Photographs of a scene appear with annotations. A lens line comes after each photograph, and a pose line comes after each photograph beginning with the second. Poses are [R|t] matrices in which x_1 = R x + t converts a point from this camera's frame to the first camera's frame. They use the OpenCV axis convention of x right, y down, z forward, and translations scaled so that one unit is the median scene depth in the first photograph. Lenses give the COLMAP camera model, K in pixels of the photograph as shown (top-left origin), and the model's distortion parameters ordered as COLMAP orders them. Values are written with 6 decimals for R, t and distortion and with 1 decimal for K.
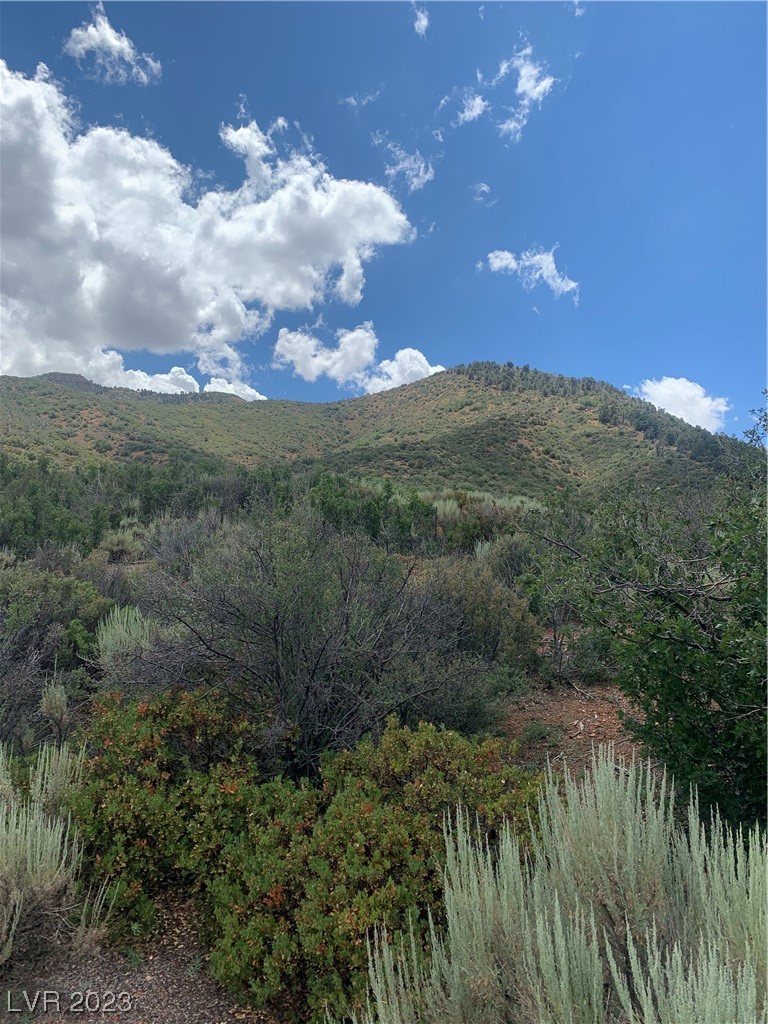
lens RADIAL K [[813.4, 0, 389.3], [0, 813.4, 515.2], [0, 0, 1]] dist [0.081903, -0.031012]
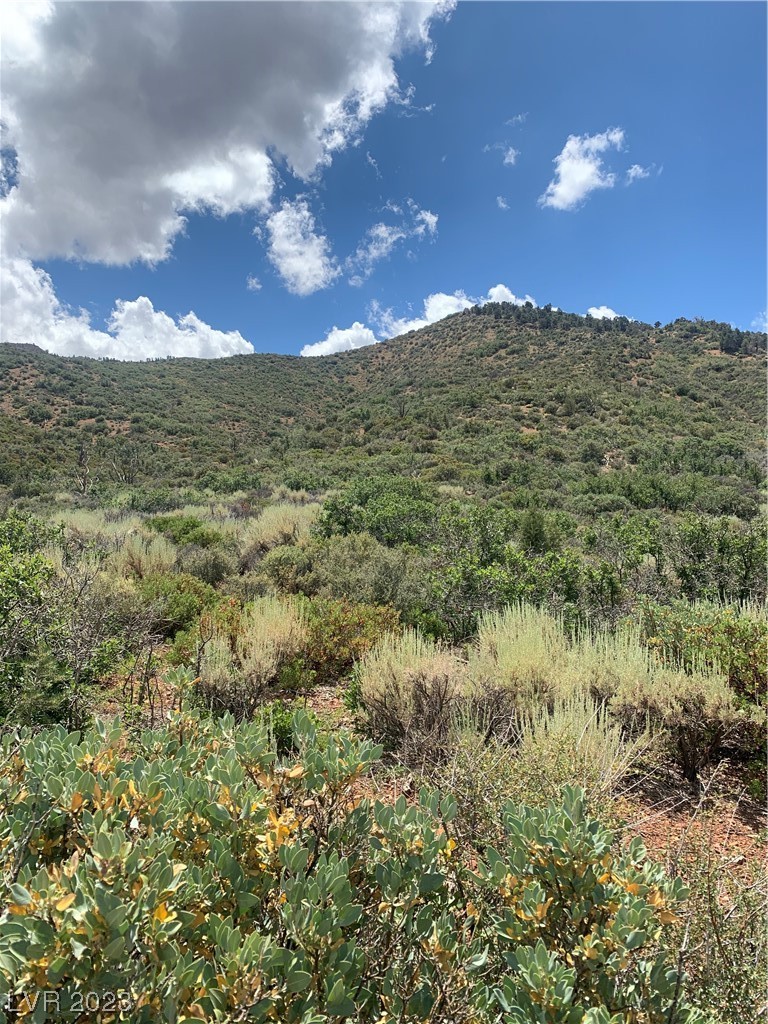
lens RADIAL K [[813.4, 0, 389.3], [0, 813.4, 515.2], [0, 0, 1]] dist [0.081903, -0.031012]
pose [[0.998642, -0.044061, 0.027809, -0.048518], [0.042880, 0.998208, 0.041746, -0.008856], [-0.029599, -0.040497, 0.998741, 0.200688]]
